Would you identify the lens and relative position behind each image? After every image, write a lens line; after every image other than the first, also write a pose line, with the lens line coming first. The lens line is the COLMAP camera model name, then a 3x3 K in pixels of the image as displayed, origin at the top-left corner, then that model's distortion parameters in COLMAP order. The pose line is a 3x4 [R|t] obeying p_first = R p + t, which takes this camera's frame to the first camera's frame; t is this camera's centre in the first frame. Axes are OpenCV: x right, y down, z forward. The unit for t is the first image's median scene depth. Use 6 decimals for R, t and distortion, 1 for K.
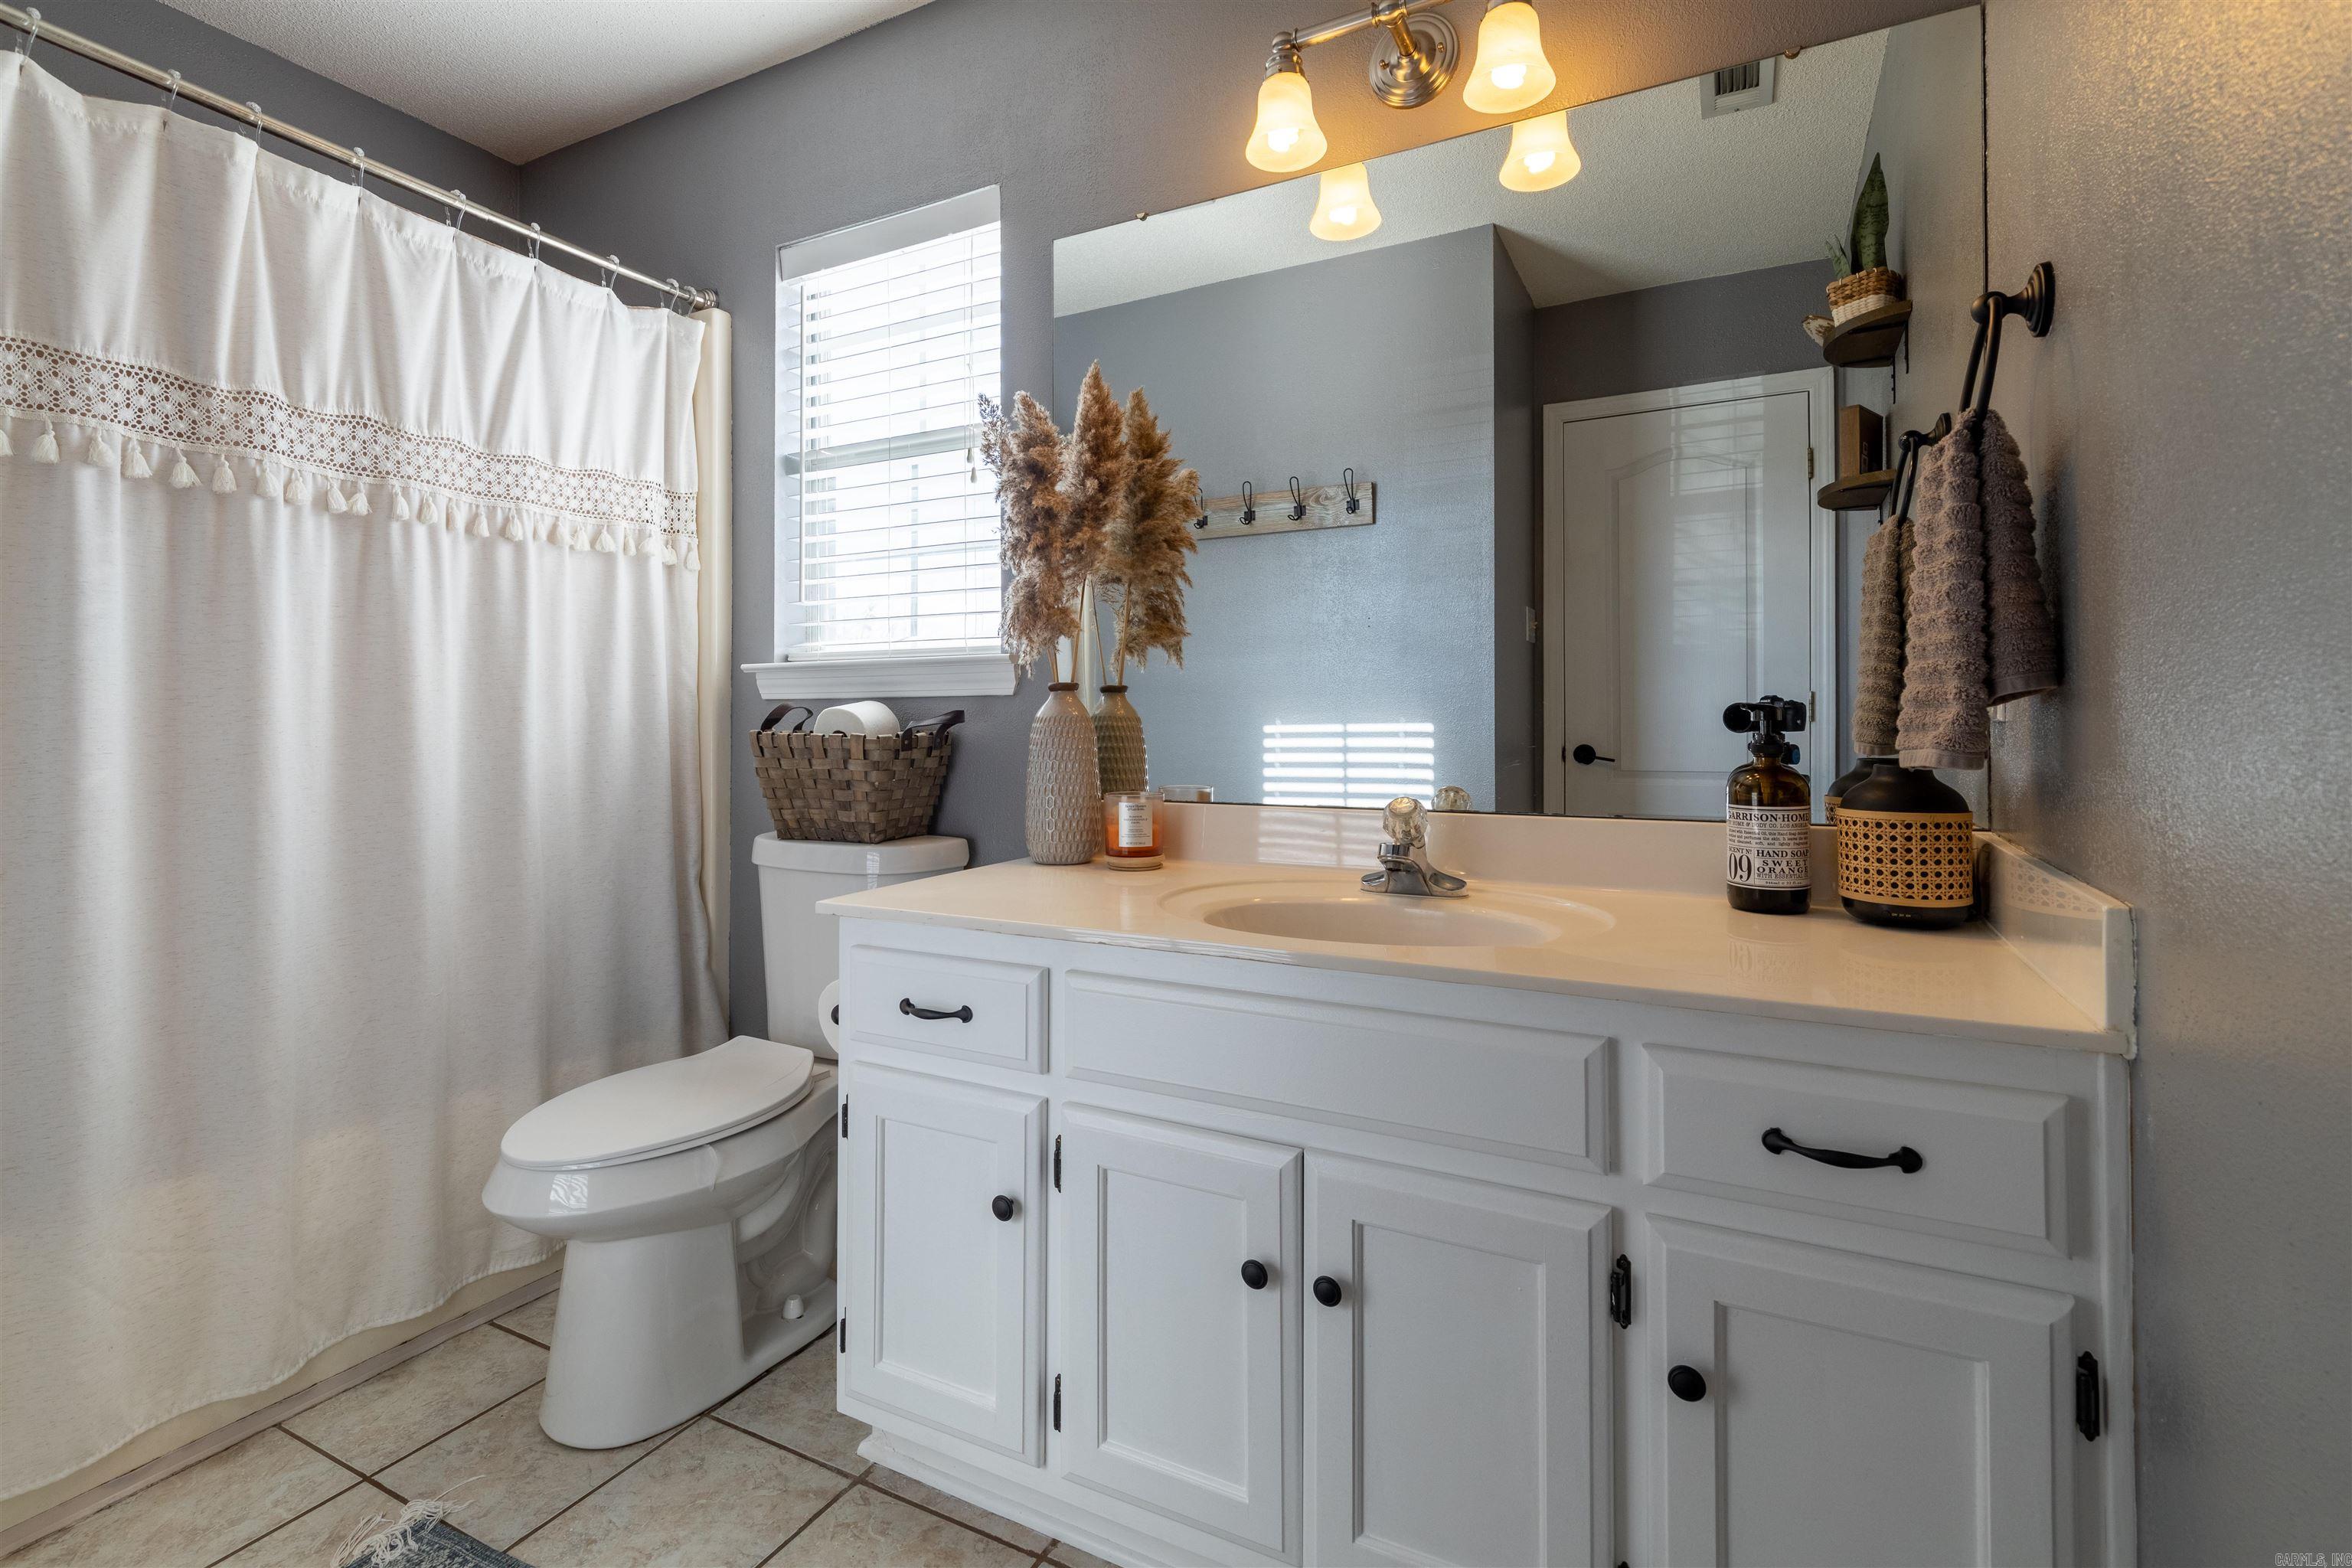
lens RADIAL K [[1082.7, 0, 1177.9], [0, 1082.7, 716.3], [0, 0, 1]] dist [0.001400, 0.000077]
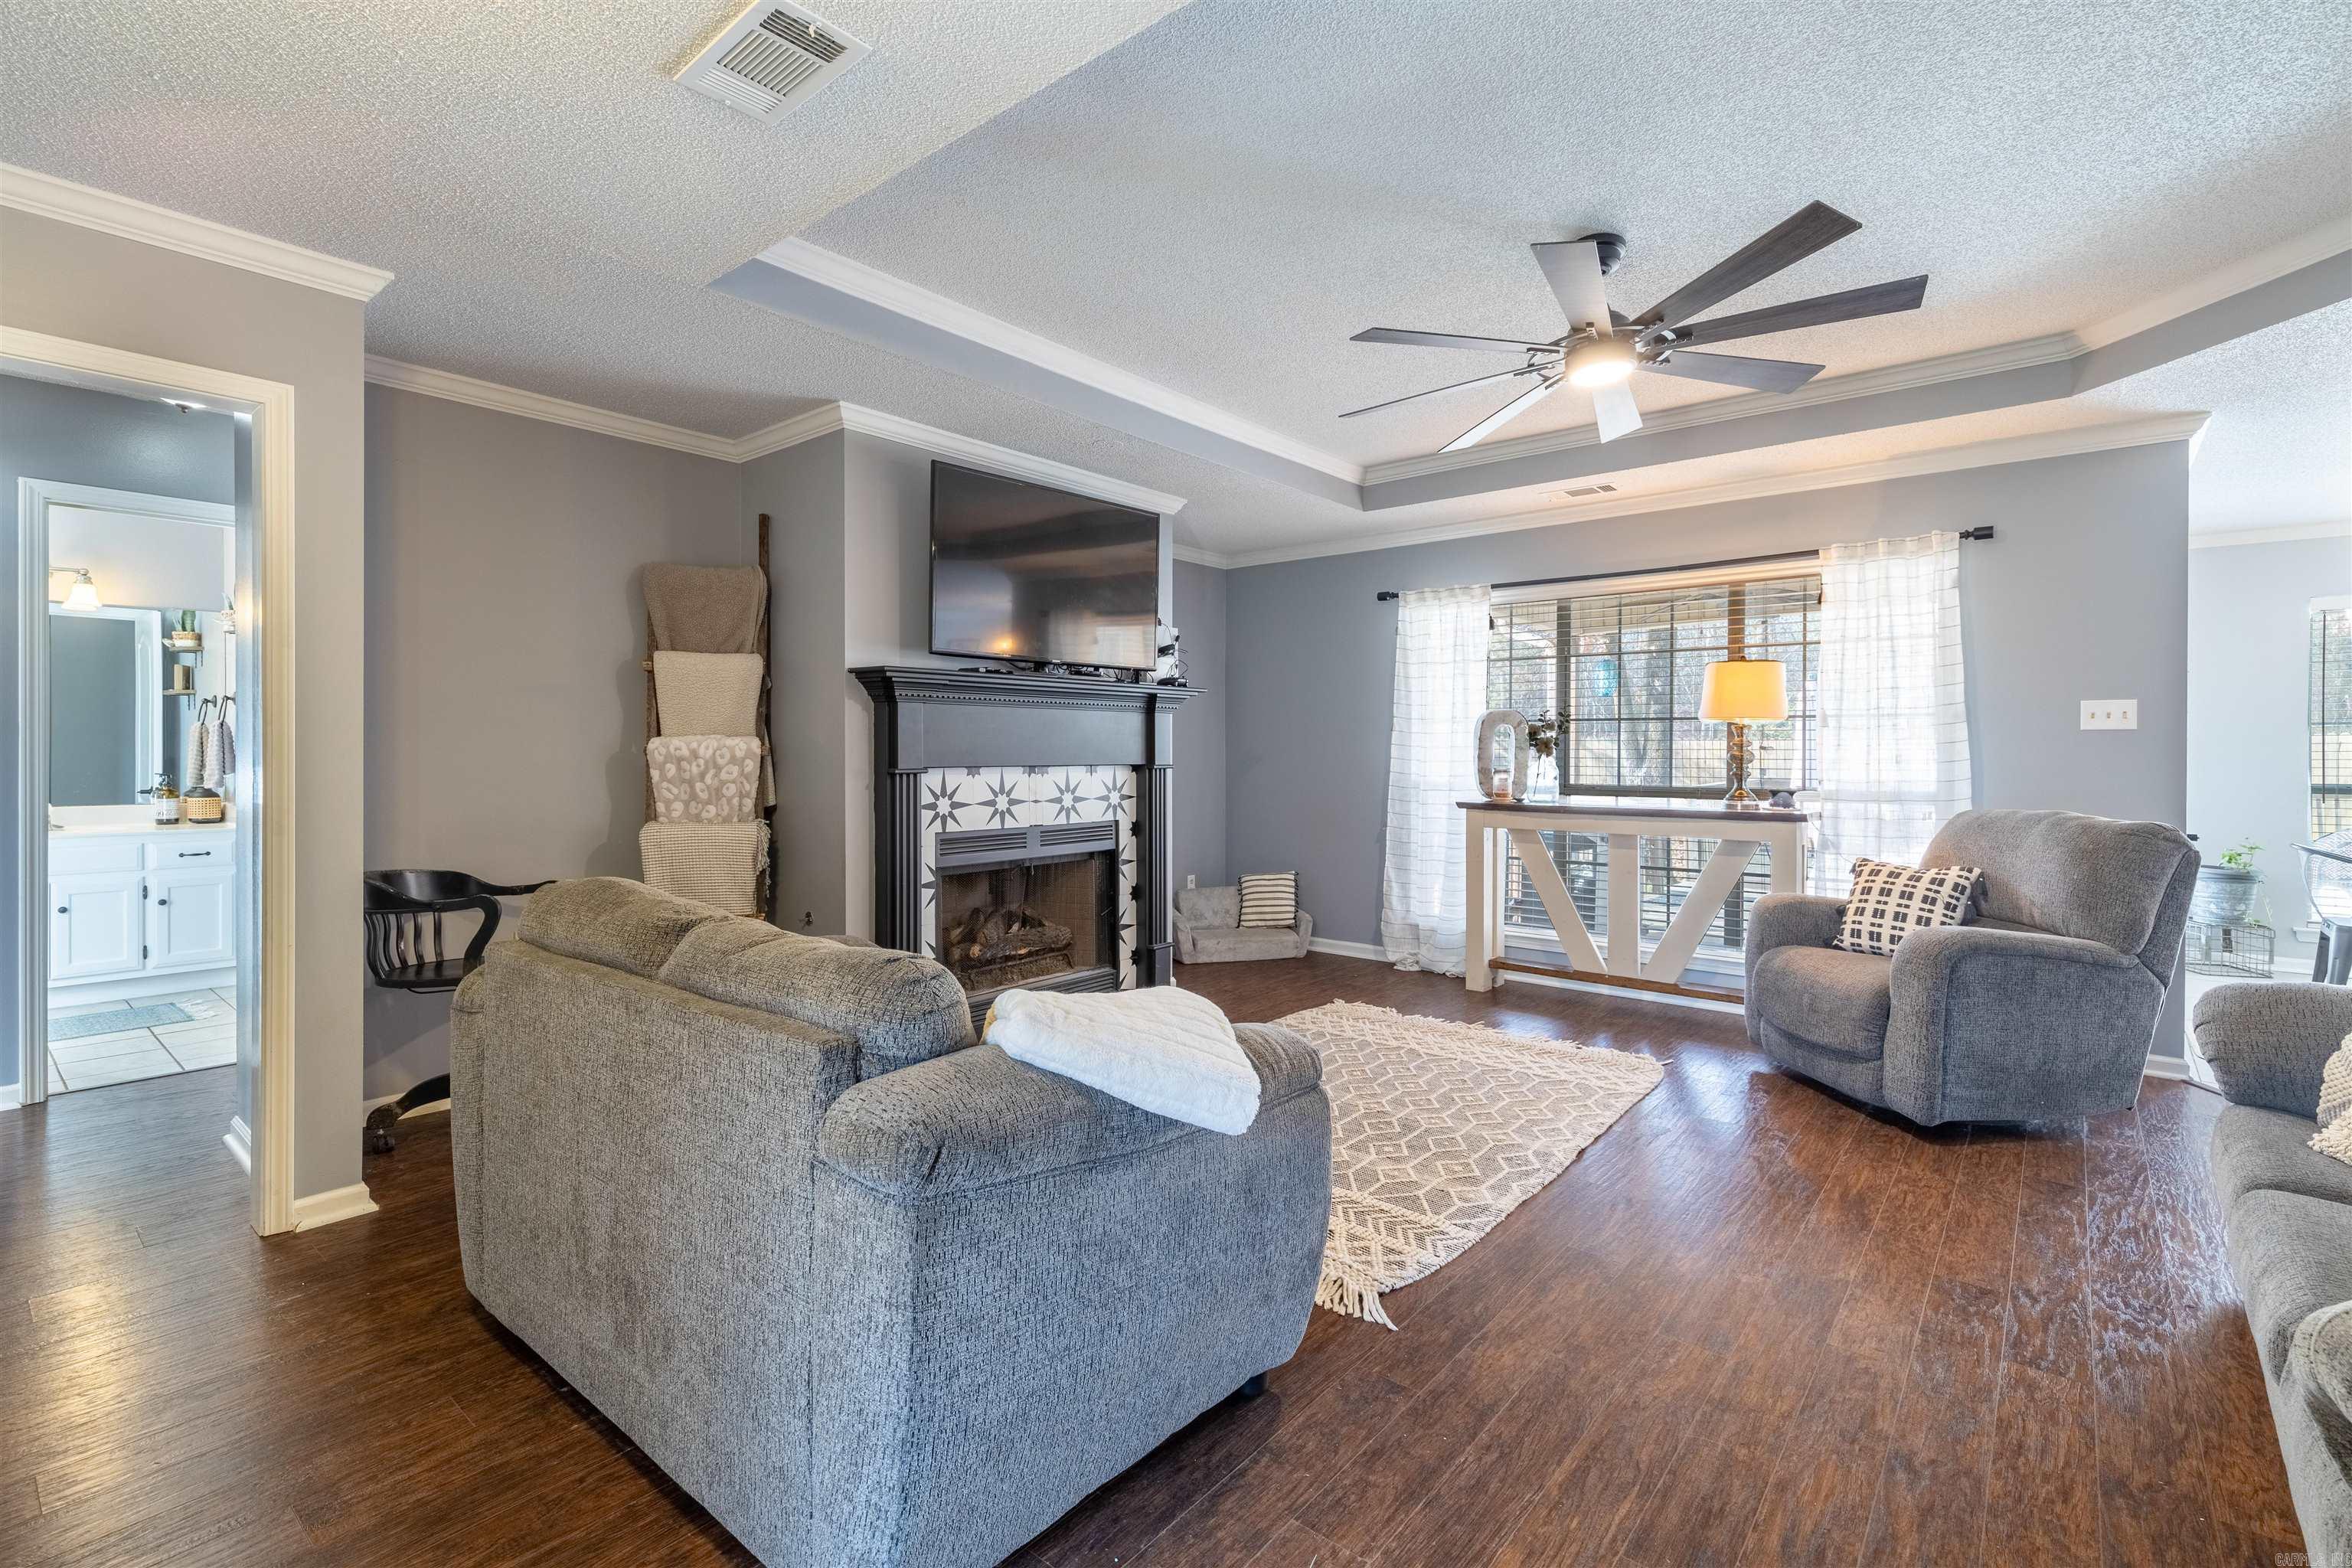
lens RADIAL K [[1061.6, 0, 1157.7], [0, 1061.6, 756.8], [0, 0, 1]] dist [0.001190, -0.000161]
pose [[0.225942, -0.003400, 0.974135, -2.889916], [-0.009757, 0.999936, 0.005753, -0.154468], [-0.974092, -0.010805, 0.225894, -4.069827]]
